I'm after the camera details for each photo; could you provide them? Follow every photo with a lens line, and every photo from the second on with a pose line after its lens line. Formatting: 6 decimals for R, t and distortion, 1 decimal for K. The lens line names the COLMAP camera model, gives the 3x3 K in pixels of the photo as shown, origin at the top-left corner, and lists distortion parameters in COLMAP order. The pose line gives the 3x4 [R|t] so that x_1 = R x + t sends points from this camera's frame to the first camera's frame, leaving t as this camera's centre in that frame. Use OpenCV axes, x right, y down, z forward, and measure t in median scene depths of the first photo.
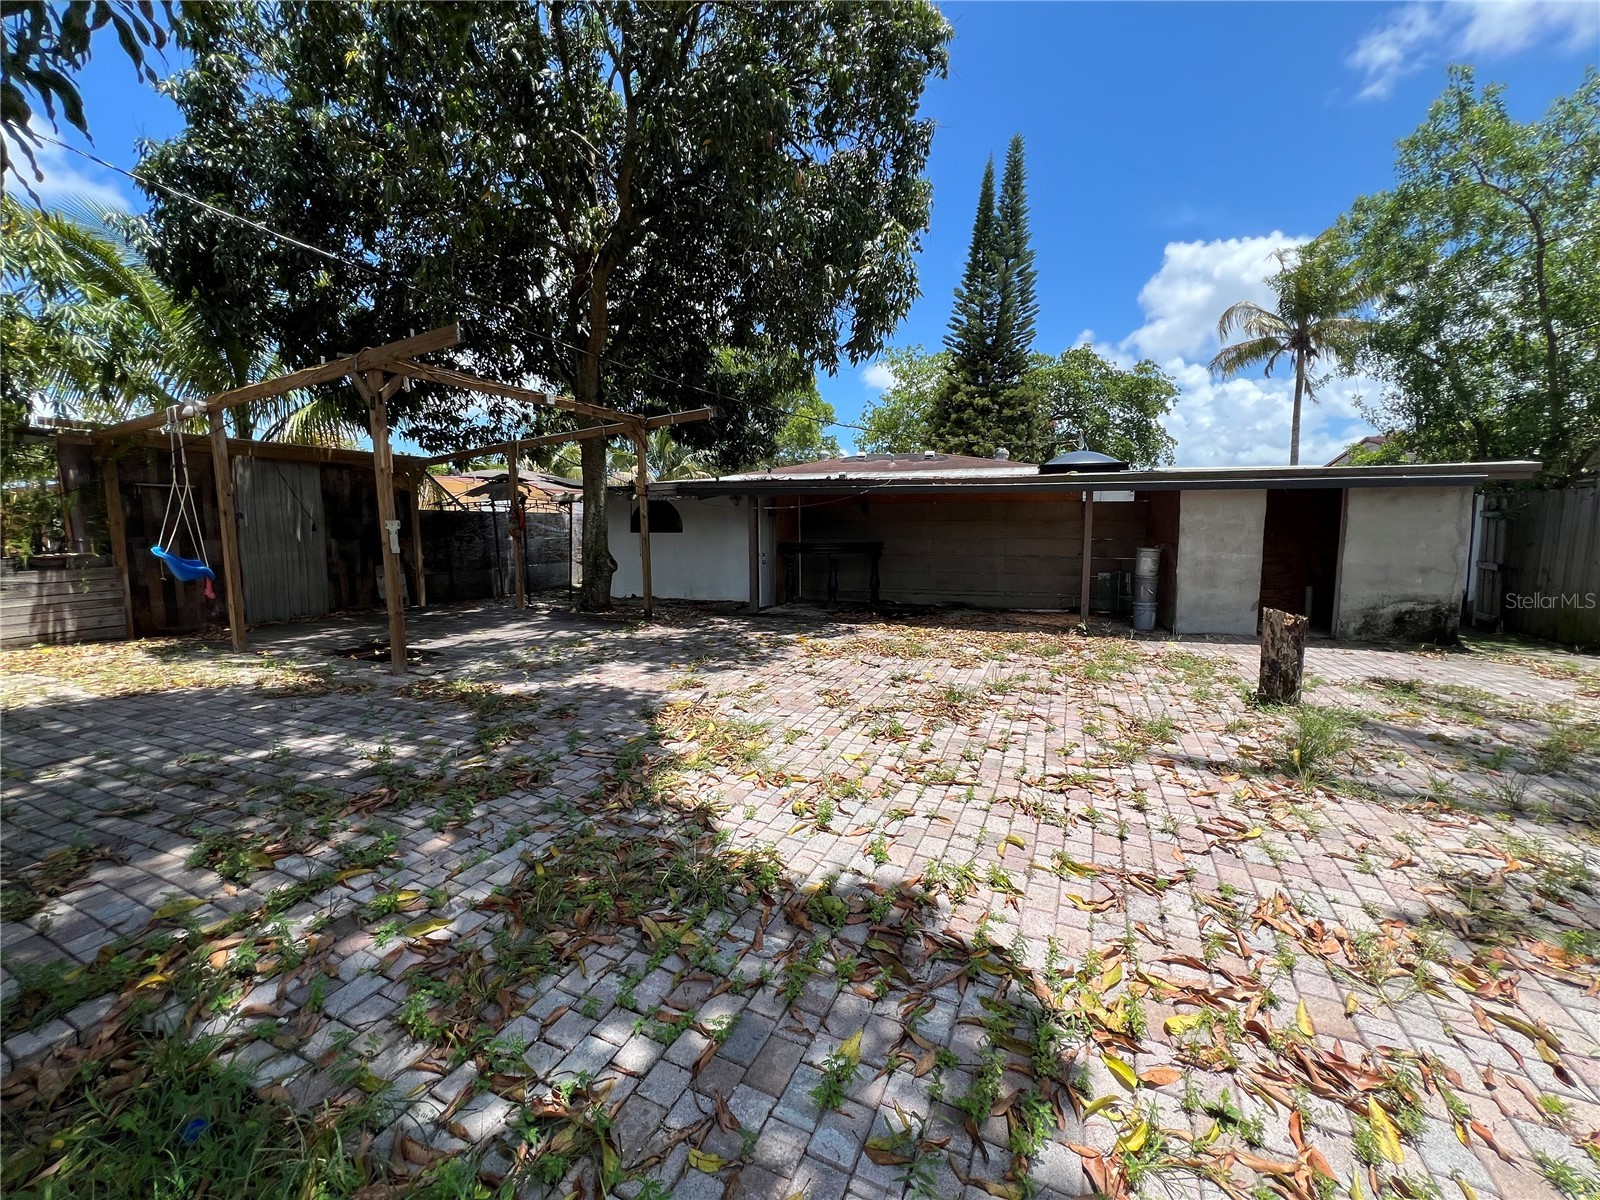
lens RADIAL K [[642.0, 0, 794.6], [0, 642.0, 591.2], [0, 0, 1]] dist [-0.003795, 0.001884]
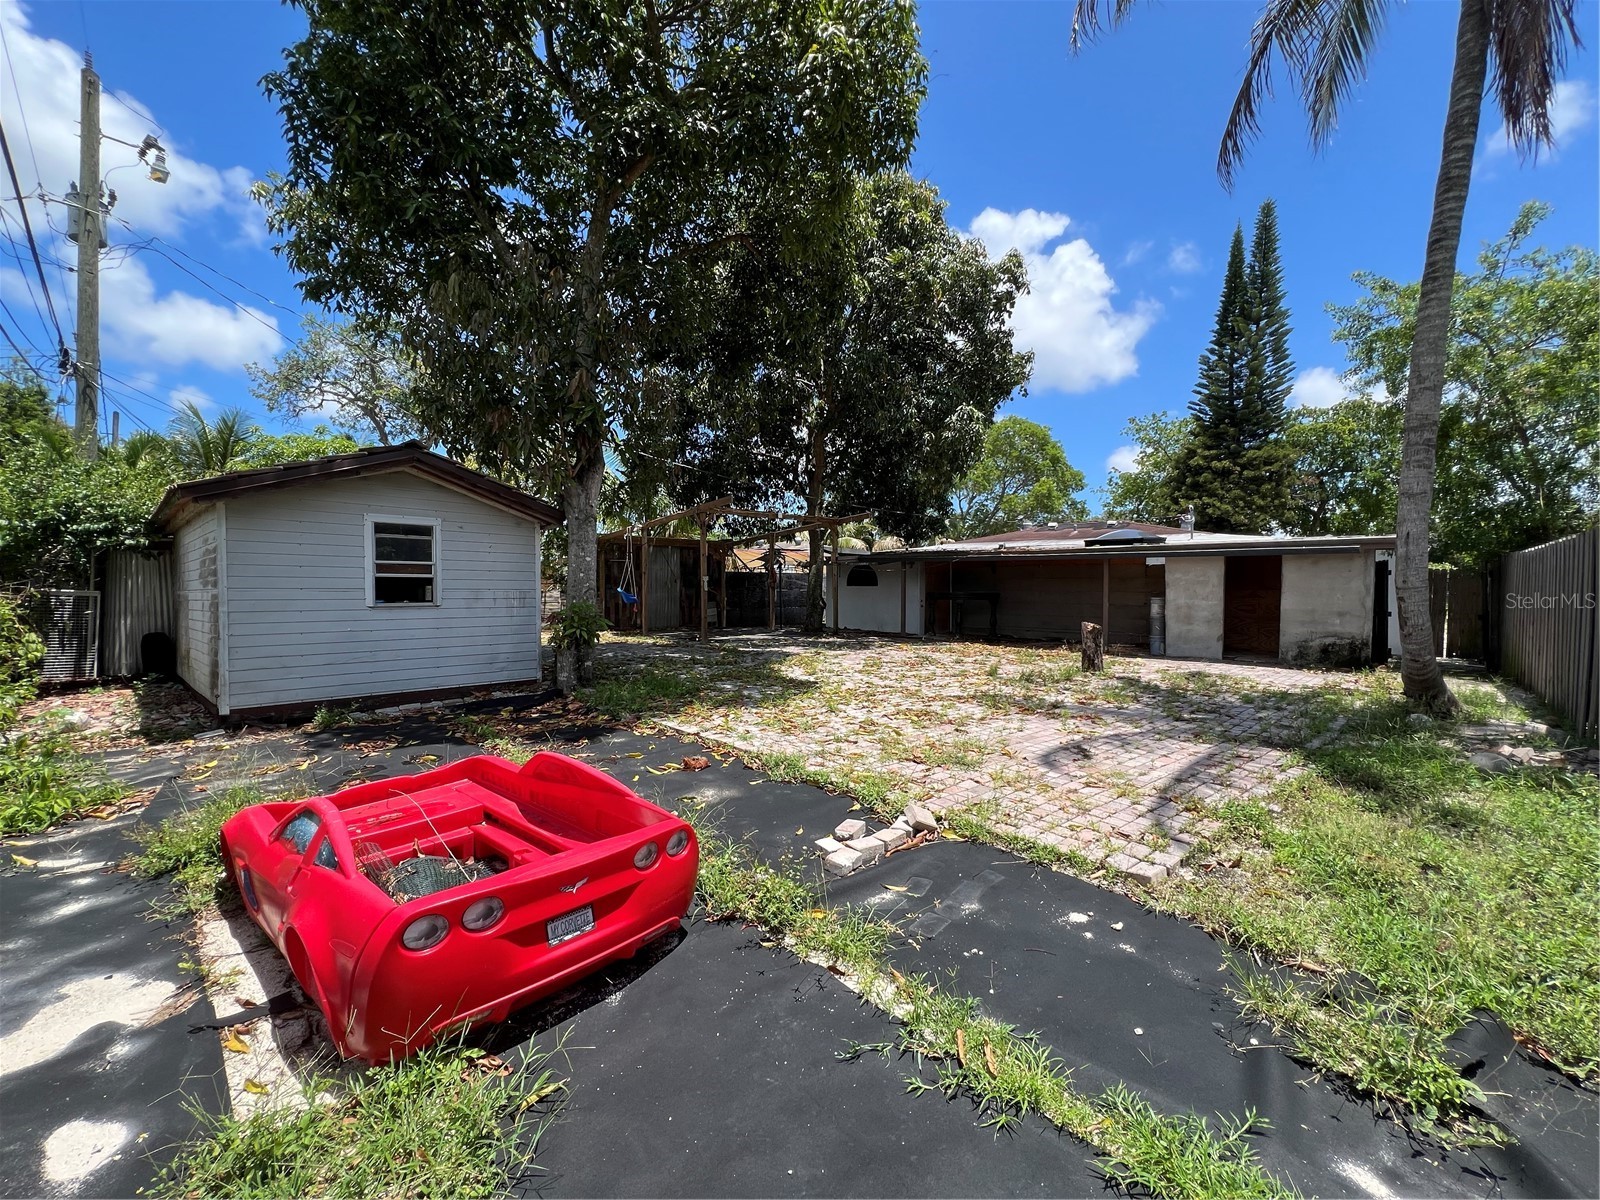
lens RADIAL K [[642.0, 0, 801.8], [0, 642.0, 599.9], [0, 0, 1]] dist [-0.003795, 0.001884]
pose [[0.906091, 0.017802, -0.422708, 0.289648], [-0.051835, 0.996259, -0.069153, 0.051211], [0.419896, 0.084570, 0.903623, -0.404981]]
